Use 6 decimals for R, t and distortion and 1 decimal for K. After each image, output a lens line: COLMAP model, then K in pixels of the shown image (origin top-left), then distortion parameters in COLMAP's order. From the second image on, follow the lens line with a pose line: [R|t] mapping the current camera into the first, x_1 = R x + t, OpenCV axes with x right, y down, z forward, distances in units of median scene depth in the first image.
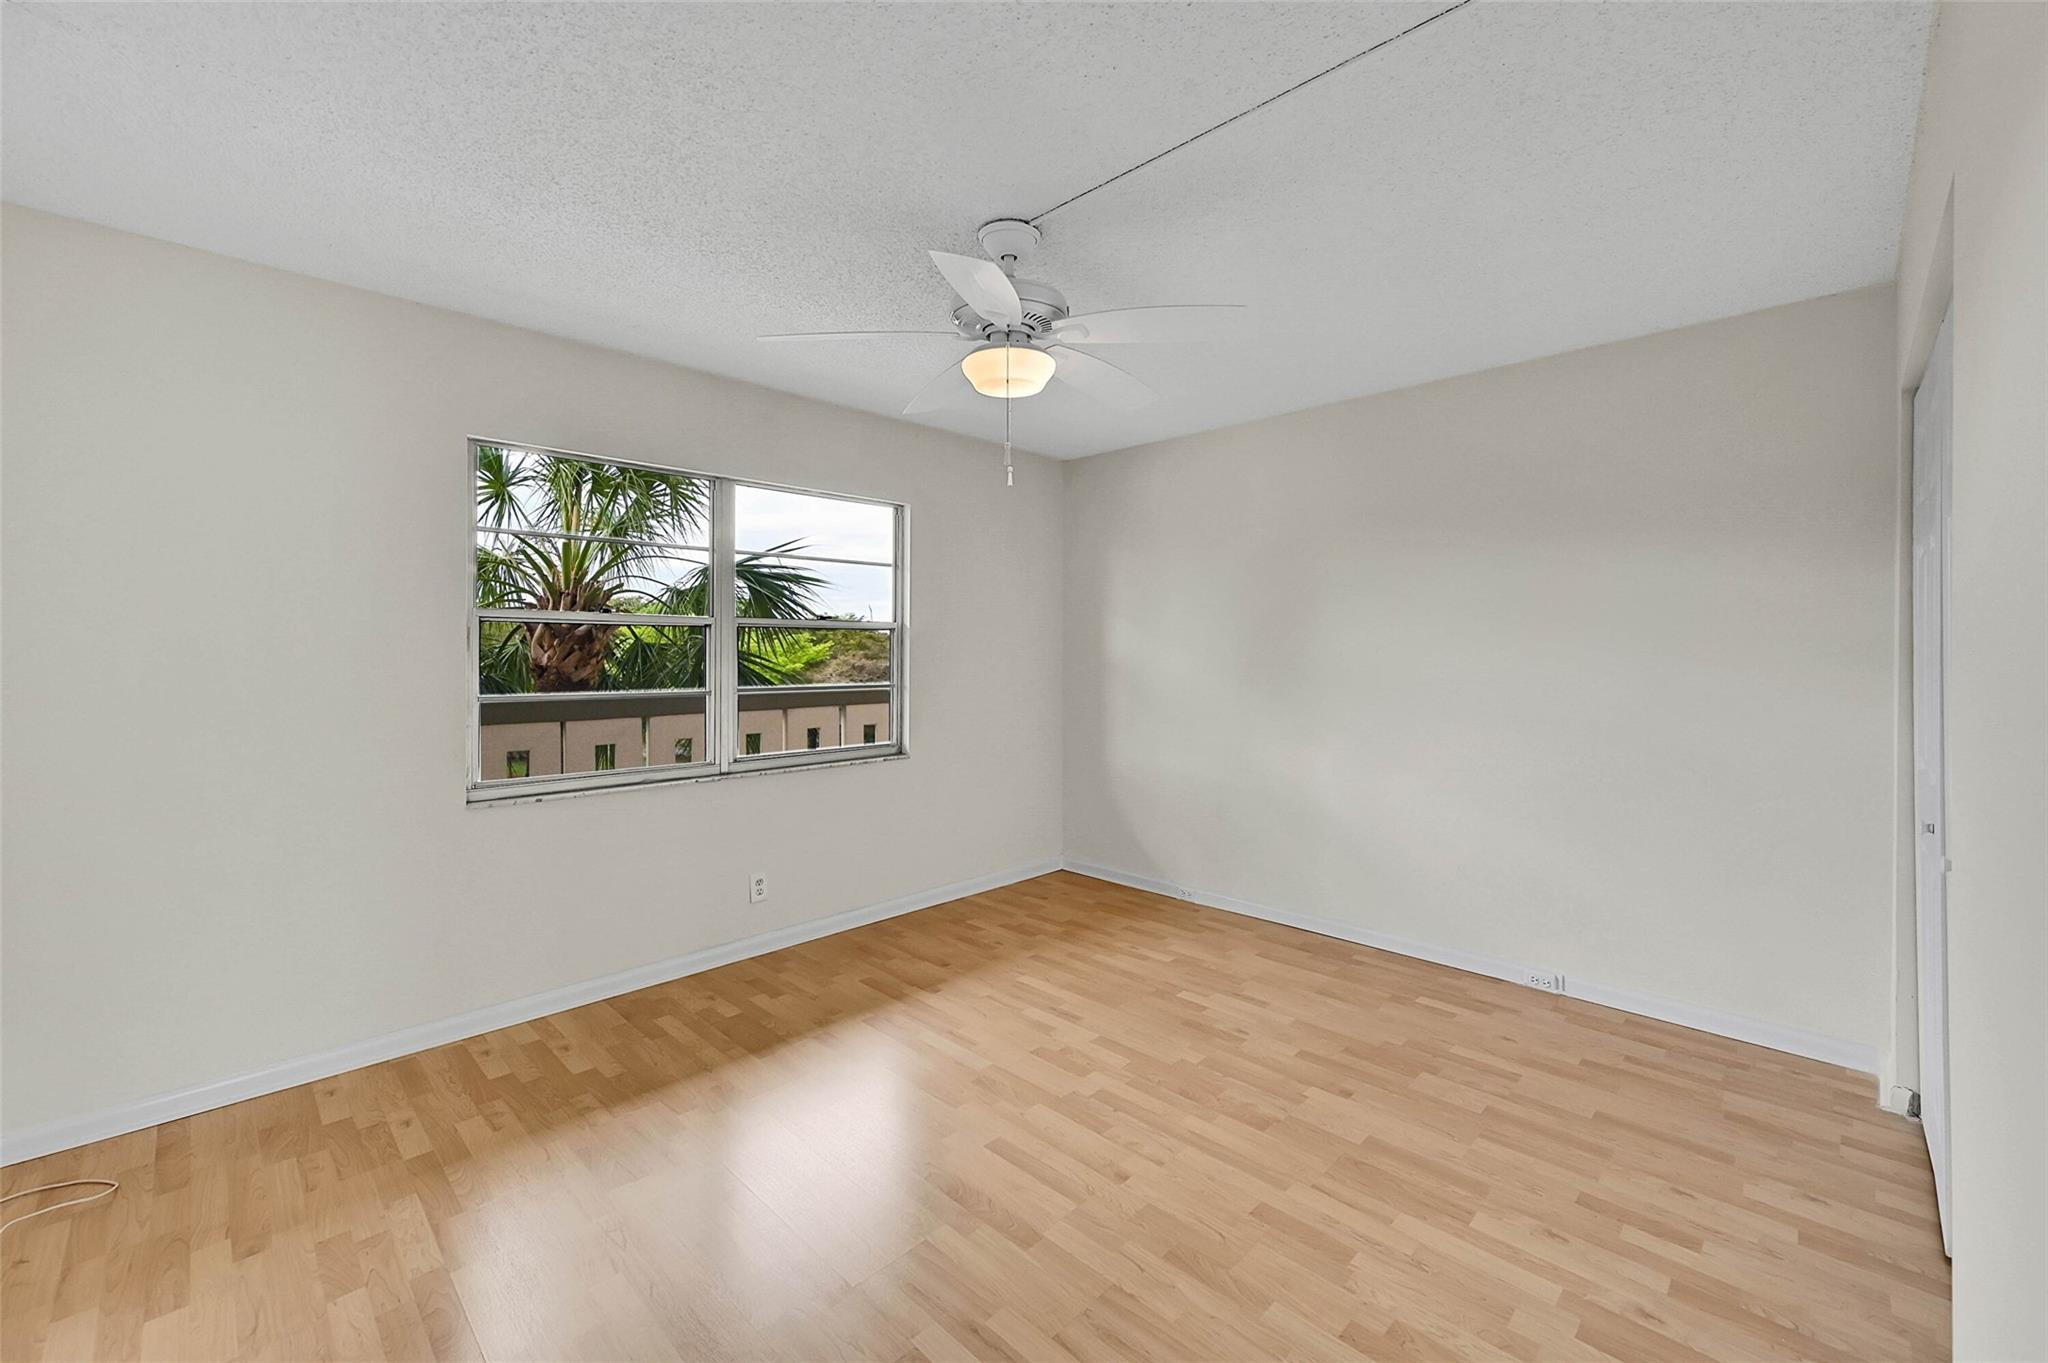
lens RADIAL K [[816.5, 0, 1011.1], [0, 816.5, 657.8], [0, 0, 1]] dist [0.000303, 0.000047]
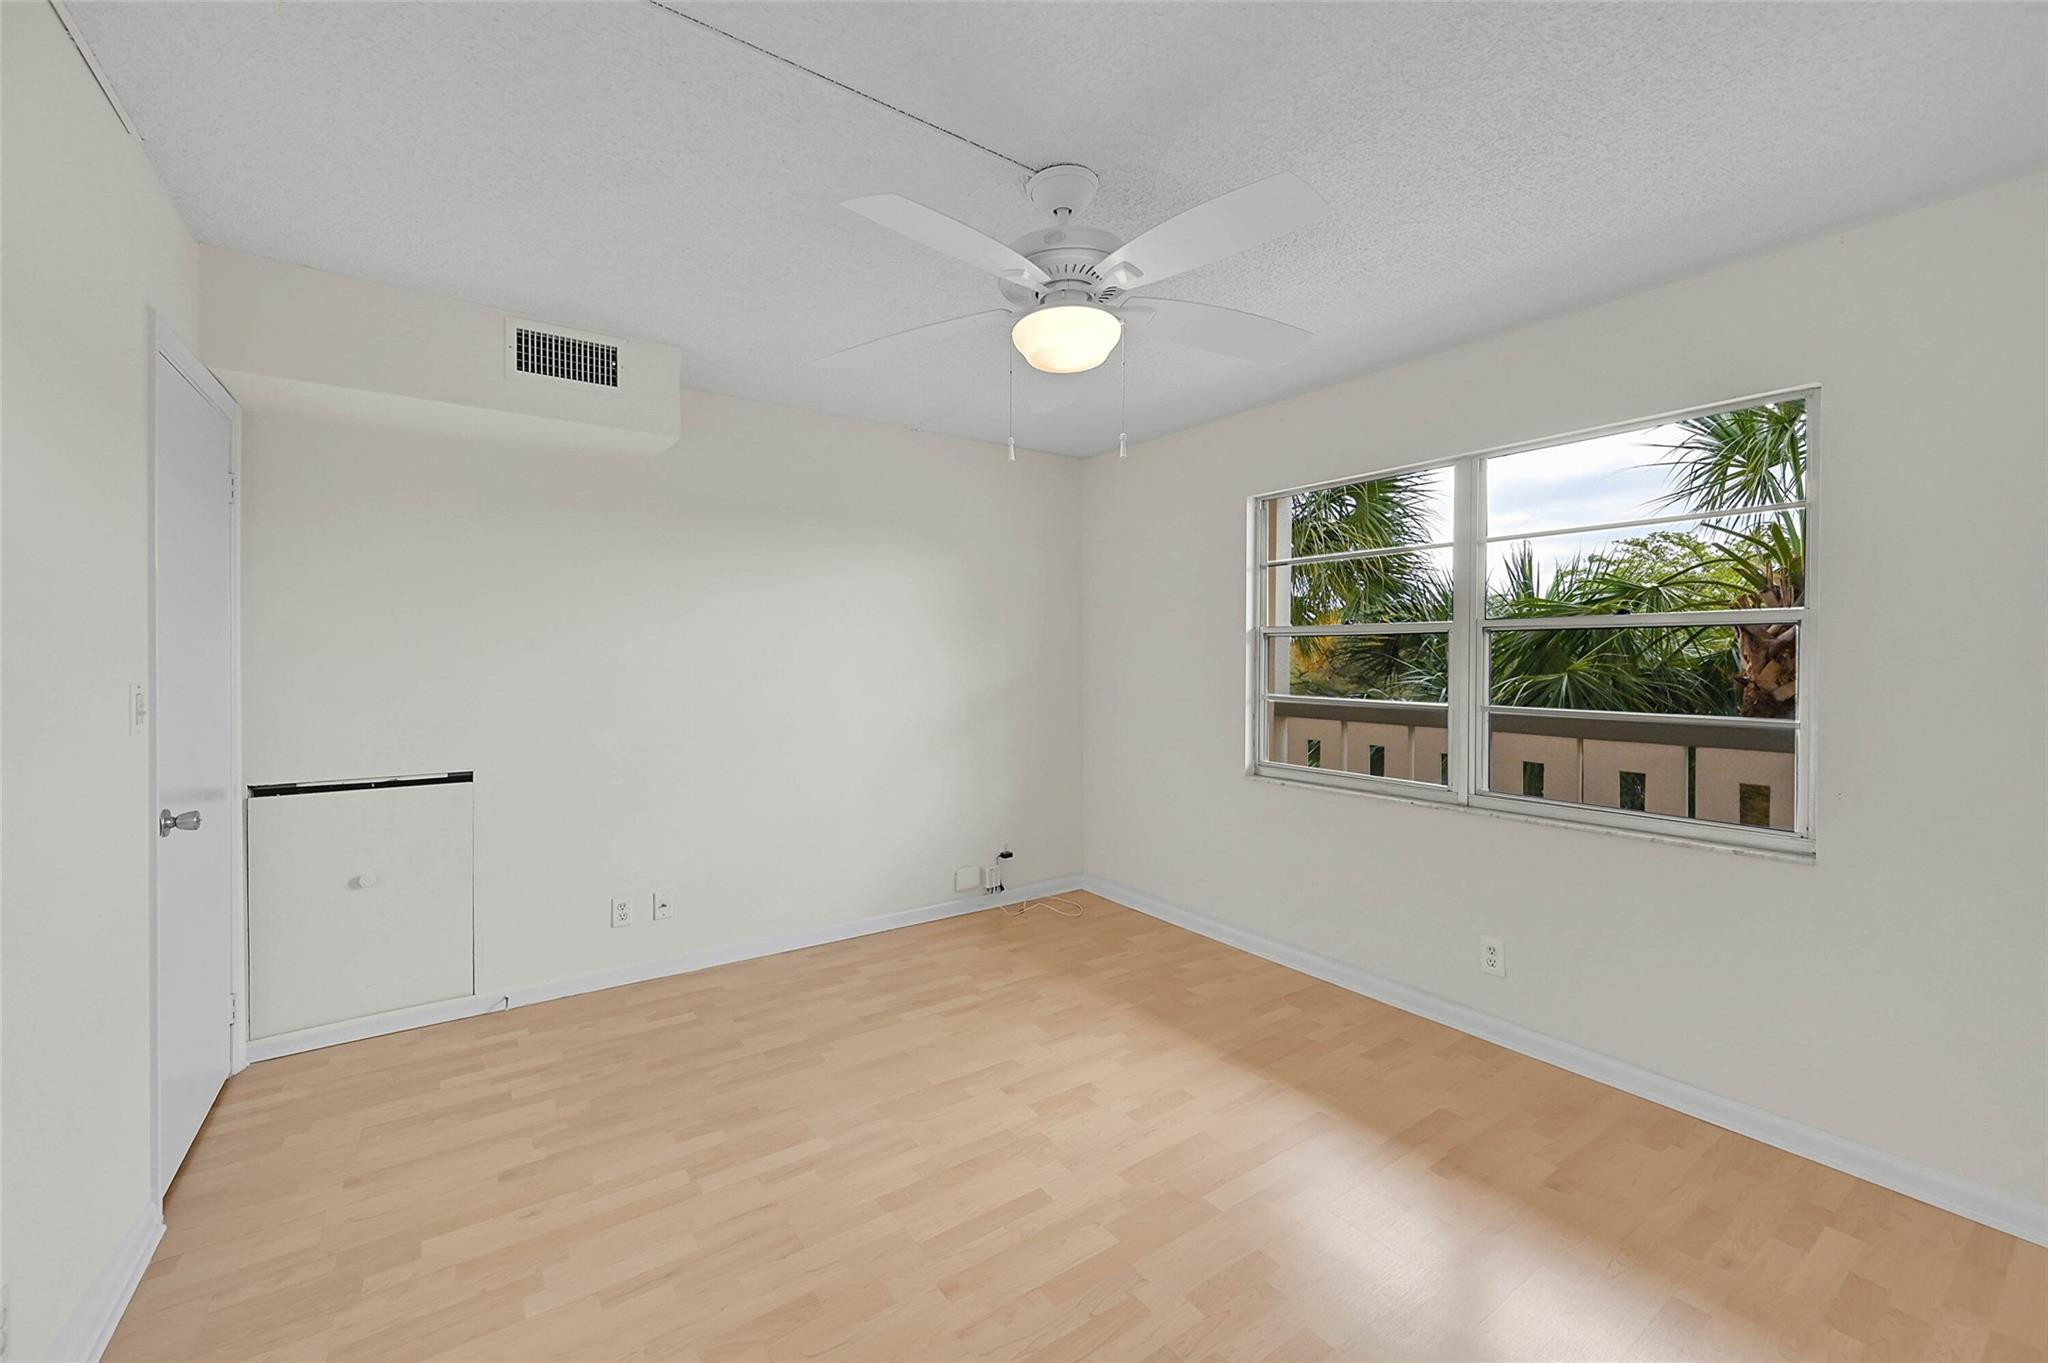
lens RADIAL K [[819.4, 0, 1076.9], [0, 819.4, 663.5], [0, 0, 1]] dist [0.000623, -0.000153]
pose [[-0.134357, 0.004523, -0.990923, 0.609325], [-0.010353, 0.999929, 0.005968, -0.006702], [0.990879, 0.011061, -0.134300, 0.795744]]
